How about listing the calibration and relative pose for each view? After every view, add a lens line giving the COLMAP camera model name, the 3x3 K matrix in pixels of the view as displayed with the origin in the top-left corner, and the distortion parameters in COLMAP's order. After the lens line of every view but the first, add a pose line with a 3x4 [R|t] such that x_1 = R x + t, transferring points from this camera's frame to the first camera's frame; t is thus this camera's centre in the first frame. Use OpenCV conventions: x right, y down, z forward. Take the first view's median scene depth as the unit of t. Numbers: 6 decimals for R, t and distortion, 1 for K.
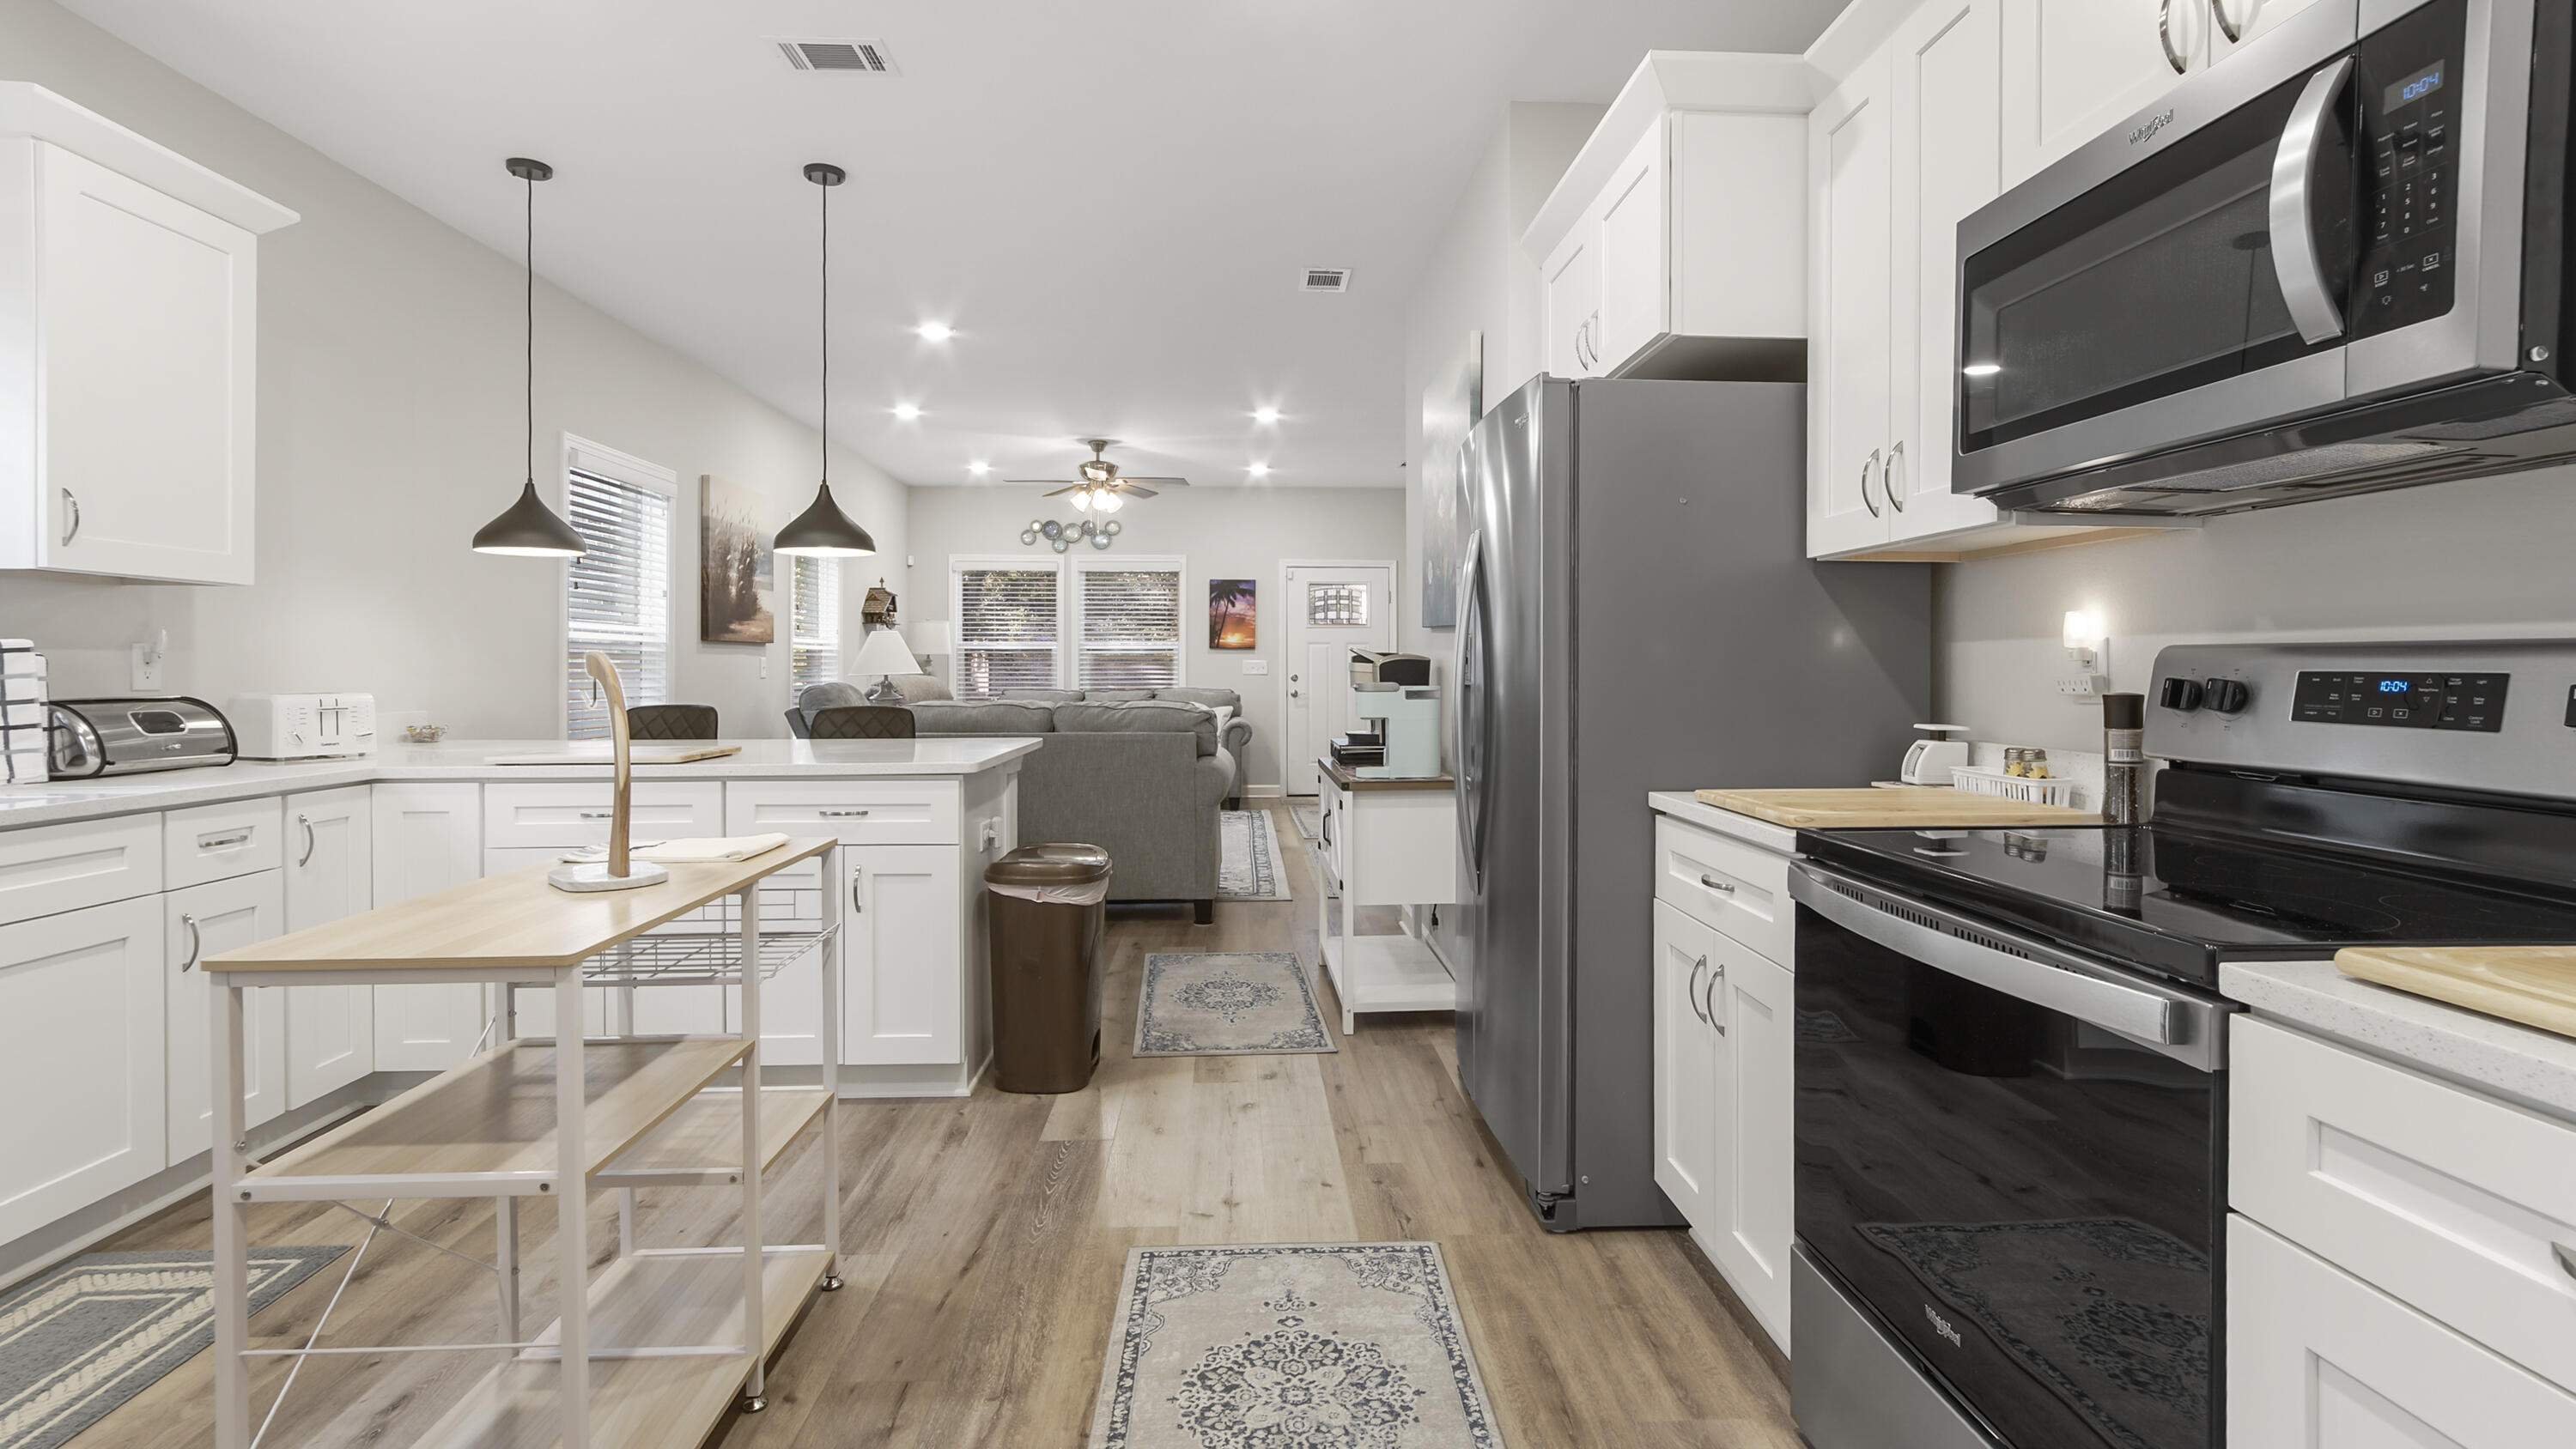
lens RADIAL K [[1174.0, 0, 1289.5], [0, 1174.0, 675.3], [0, 0, 1]] dist [-0.014977, 0.005795]
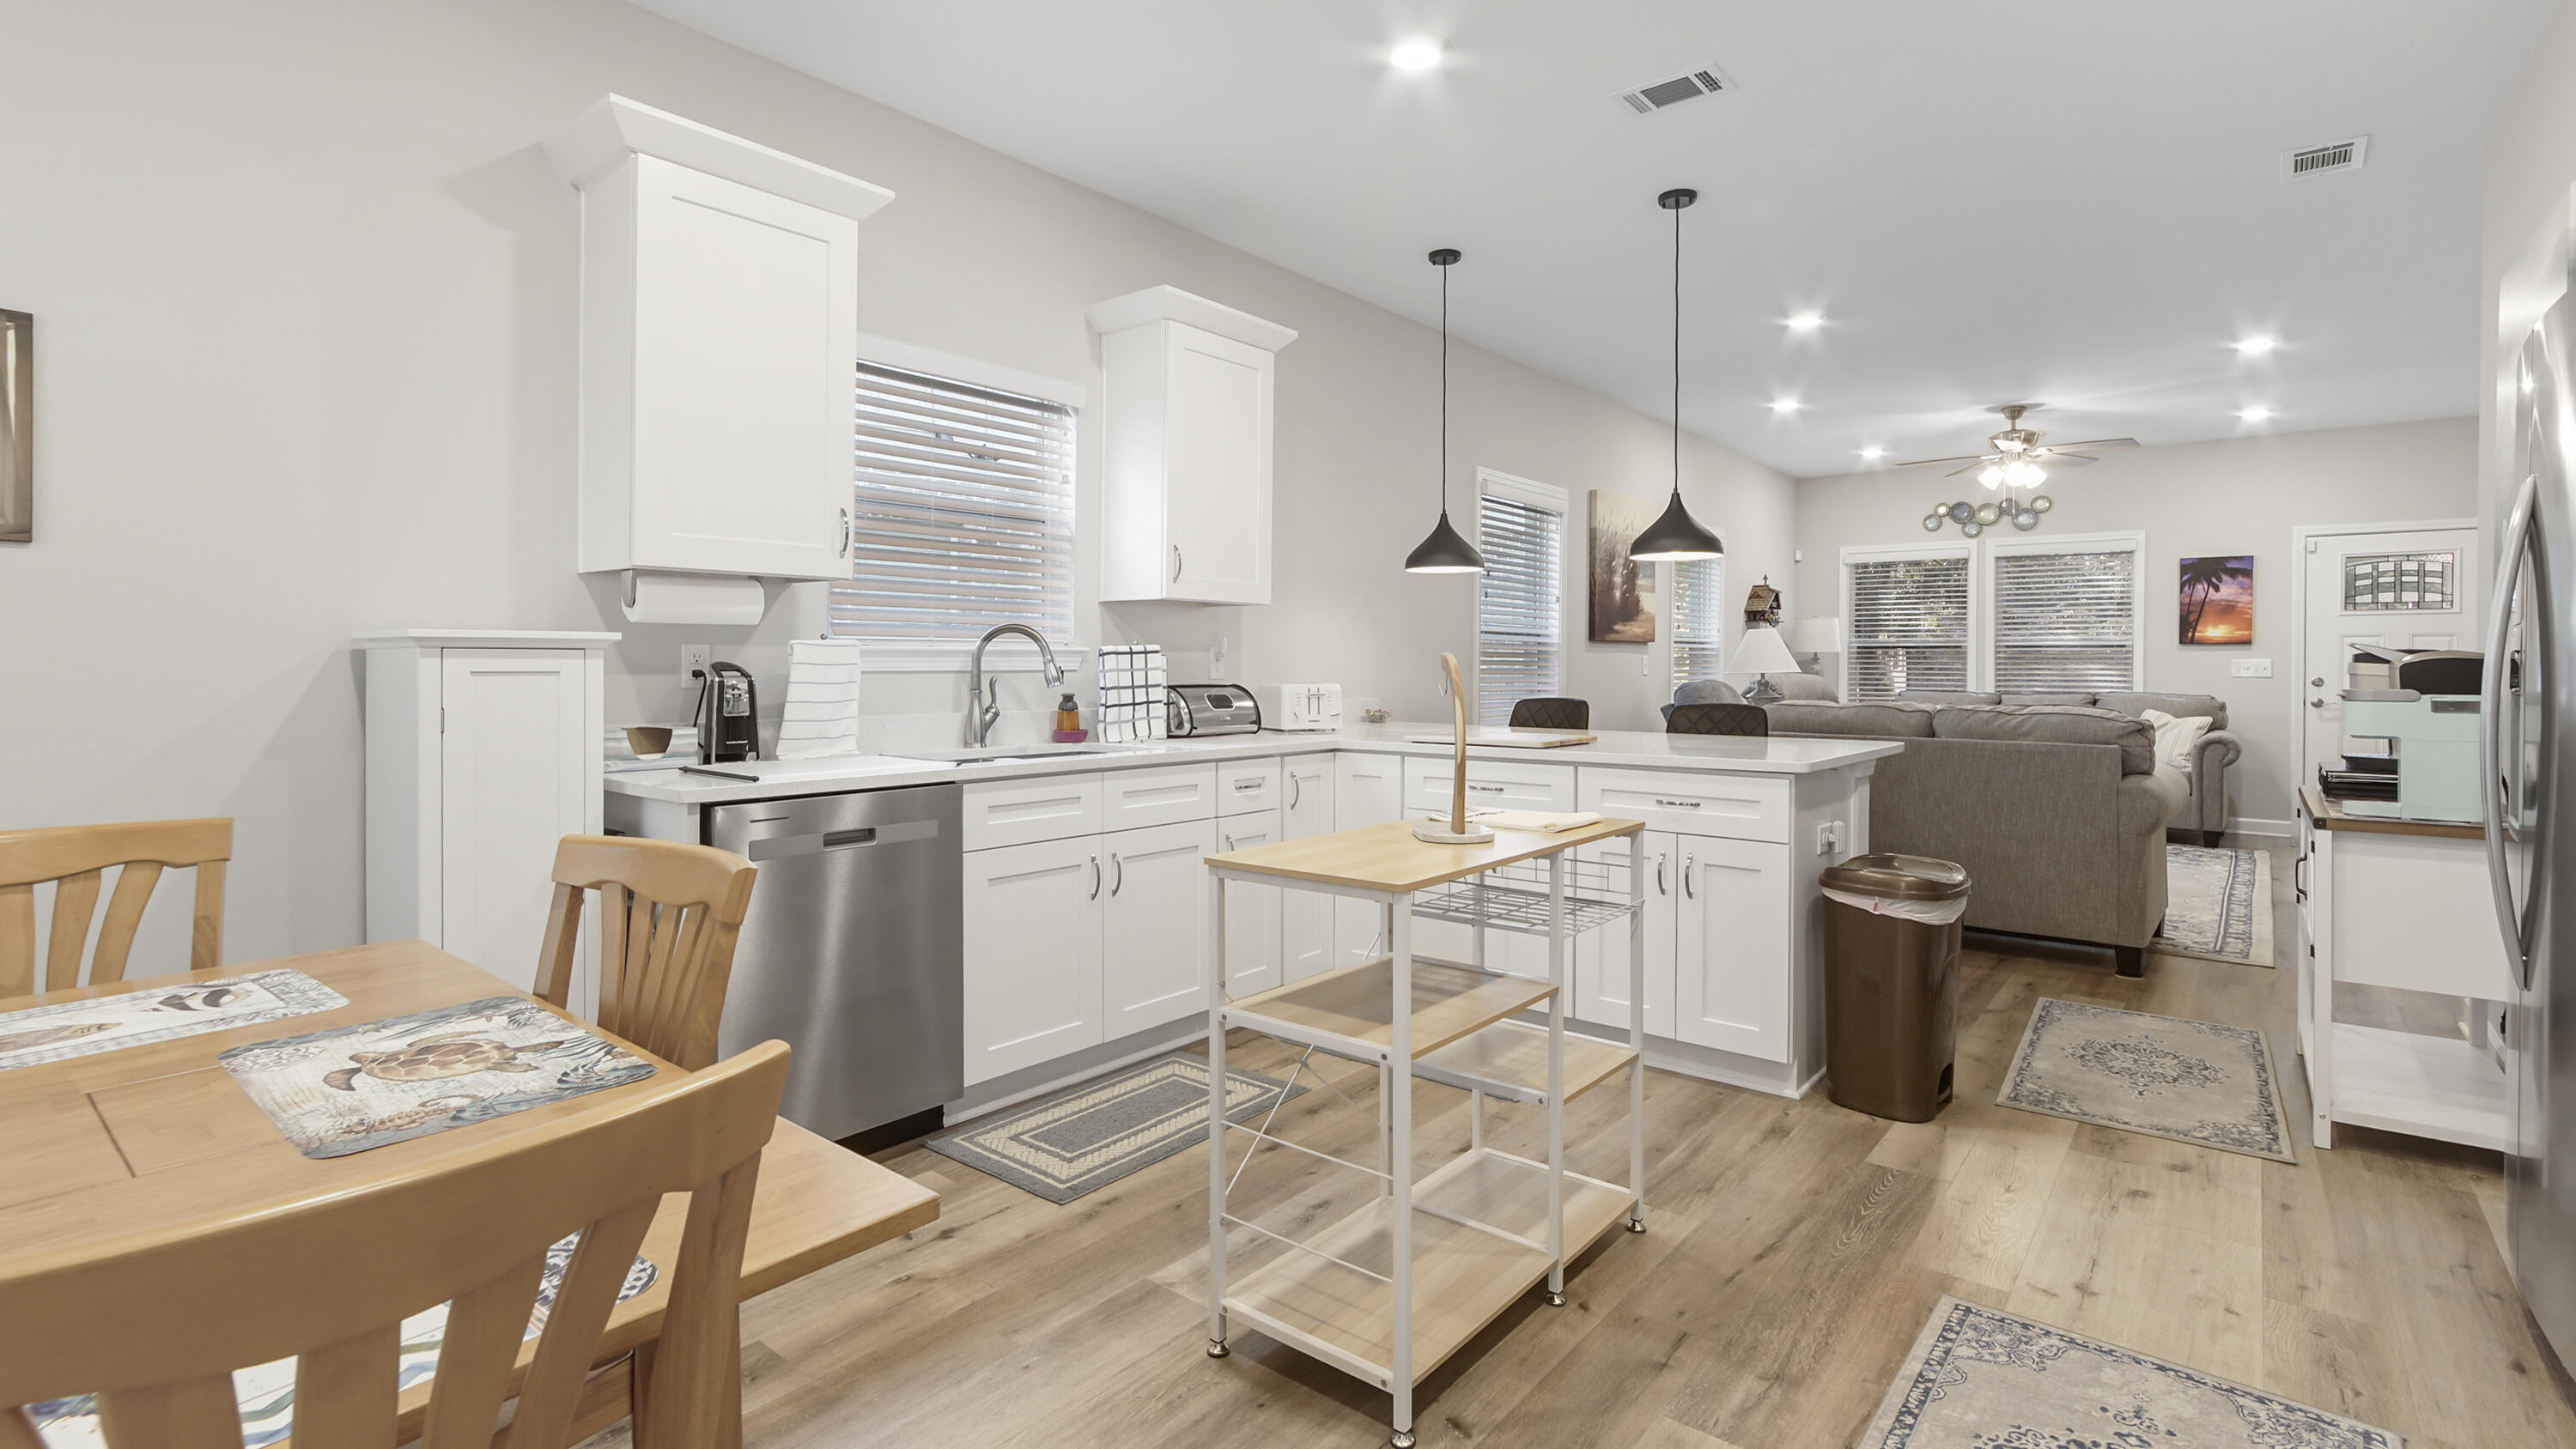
lens RADIAL K [[1174.0, 0, 1280.9], [0, 1174.0, 684.1], [0, 0, 1]] dist [-0.014977, 0.005795]
pose [[0.734955, 0.015173, -0.677947, 0.069923], [-0.008601, 0.999878, 0.013053, -0.001062], [0.678062, -0.003763, 0.734995, -0.023790]]
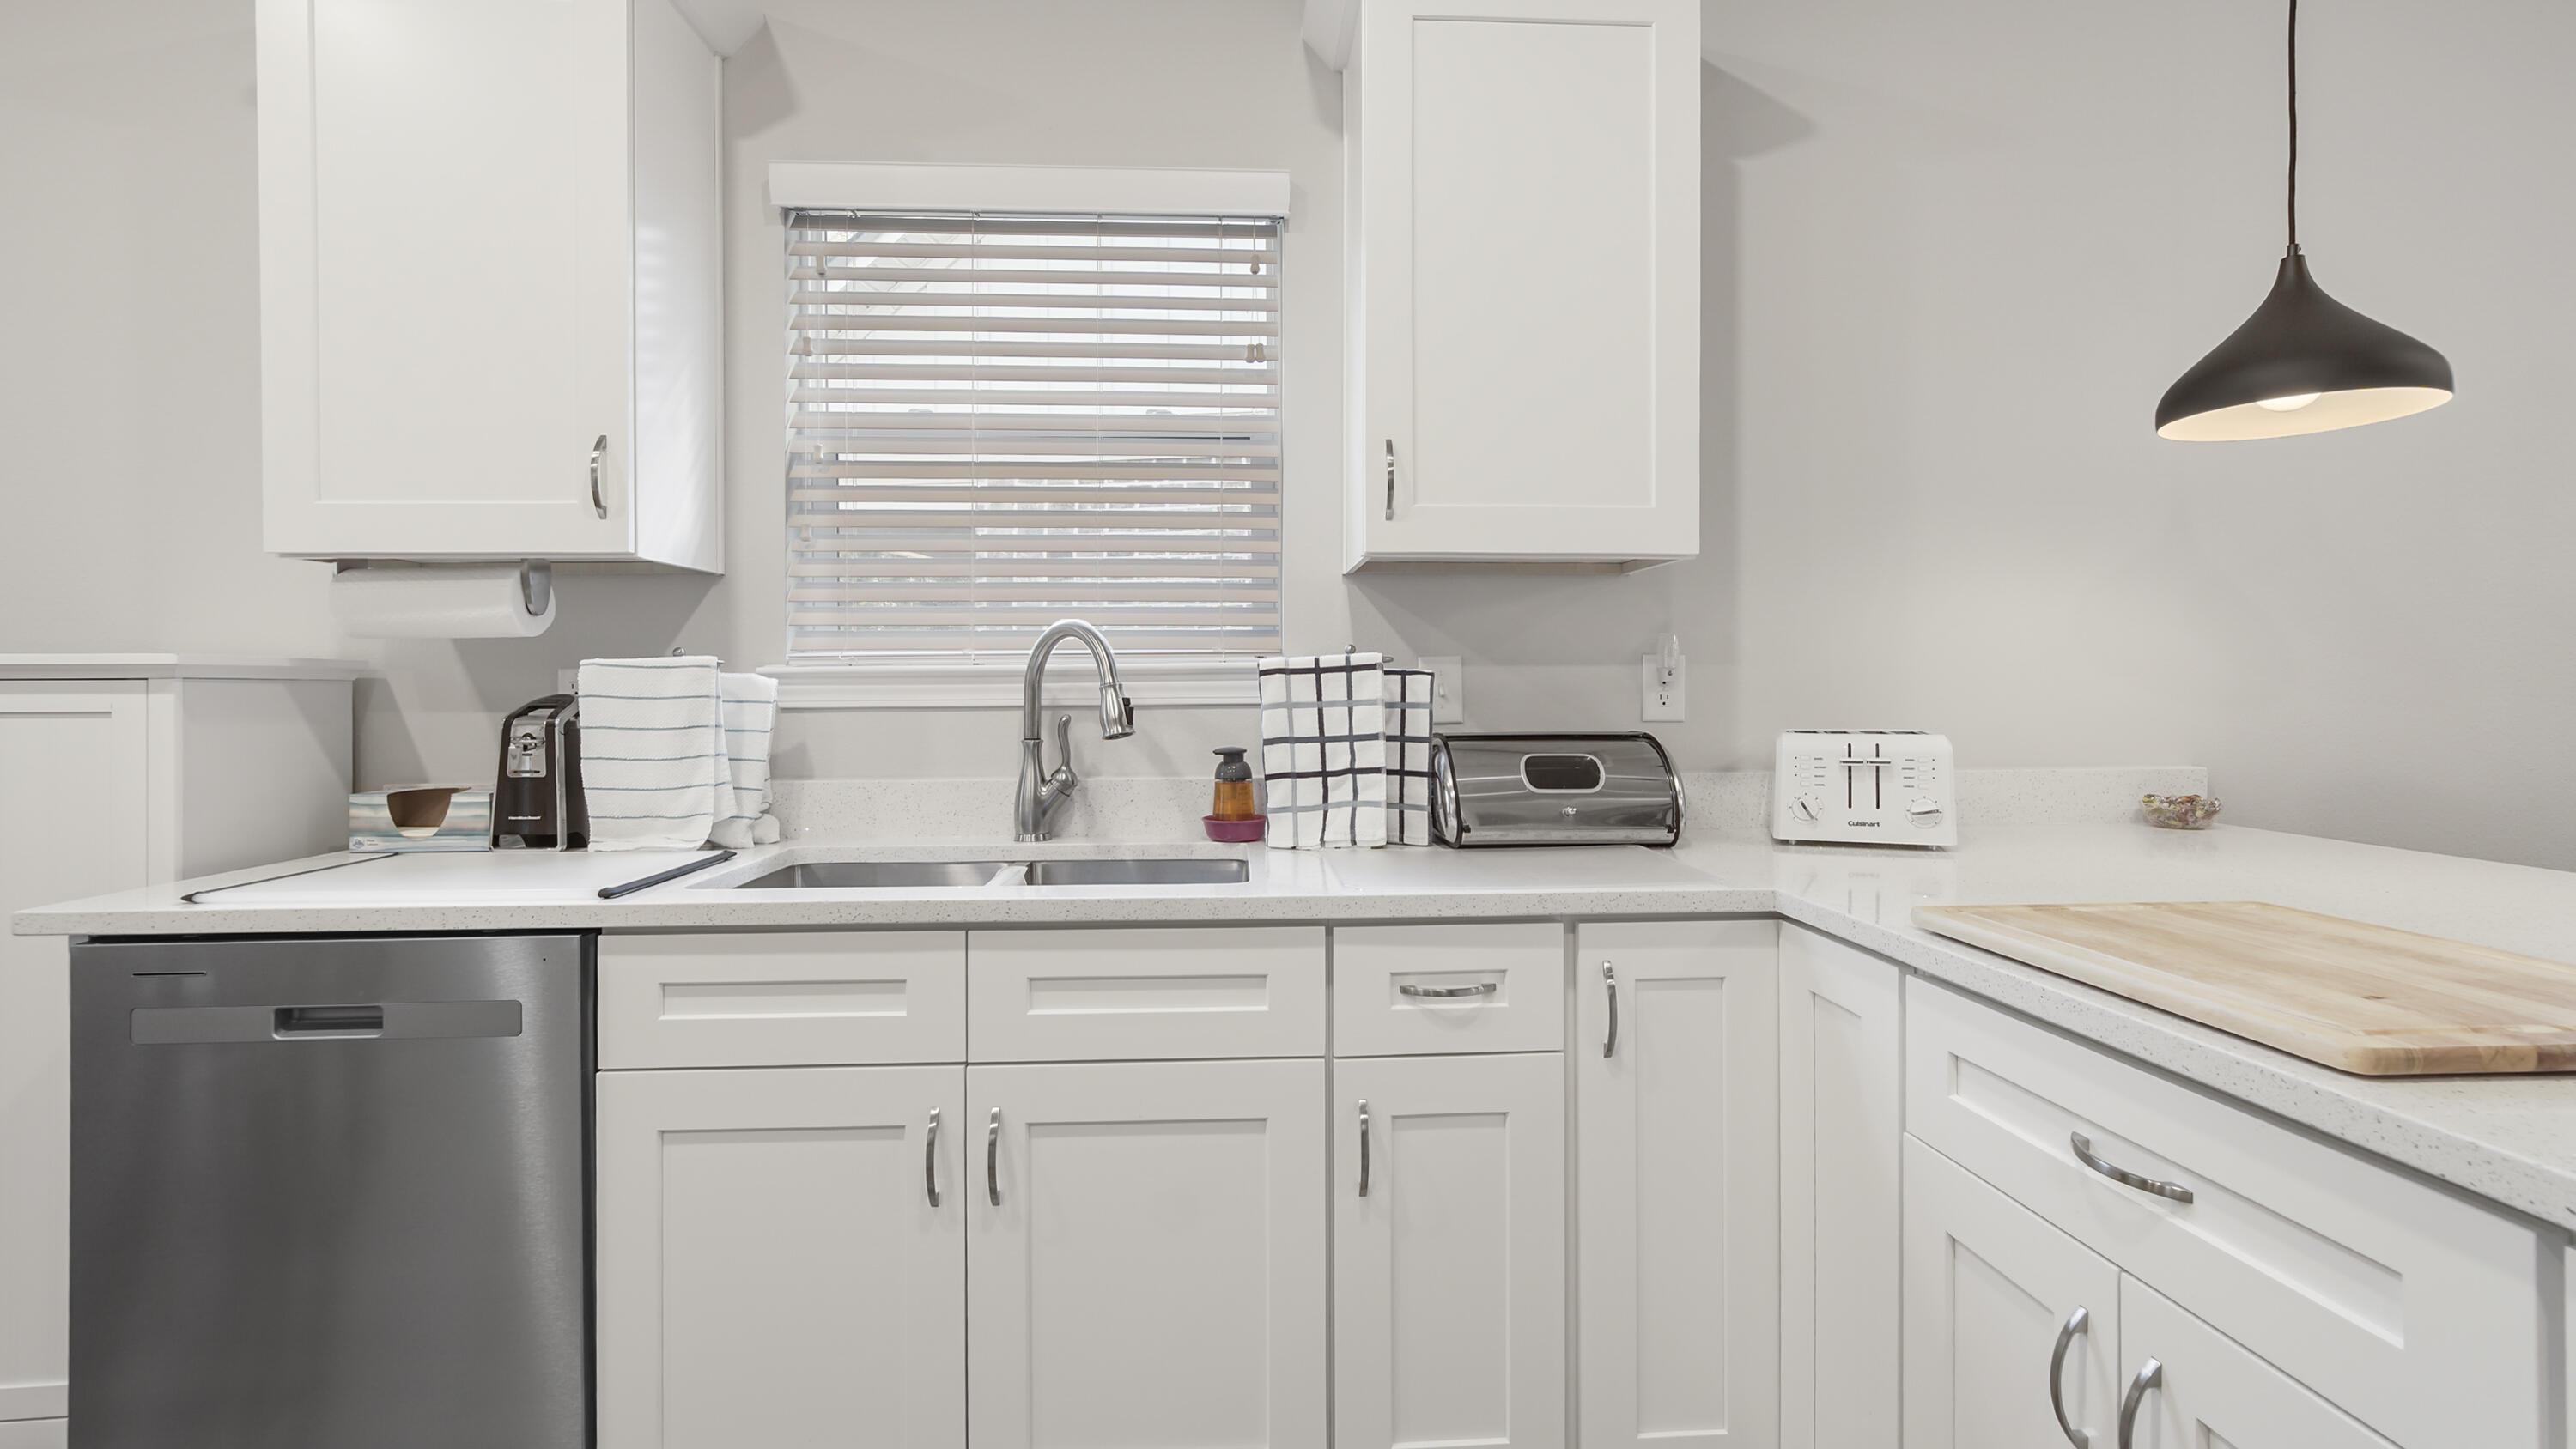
lens RADIAL K [[1174.0, 0, 1282.3], [0, 1174.0, 688.0], [0, 0, 1]] dist [-0.014977, 0.005795]
pose [[-0.003138, 0.001485, -0.999994, -0.267341], [-0.001725, 0.999997, 0.001491, -0.007662], [0.999994, 0.001730, -0.003135, 0.748859]]
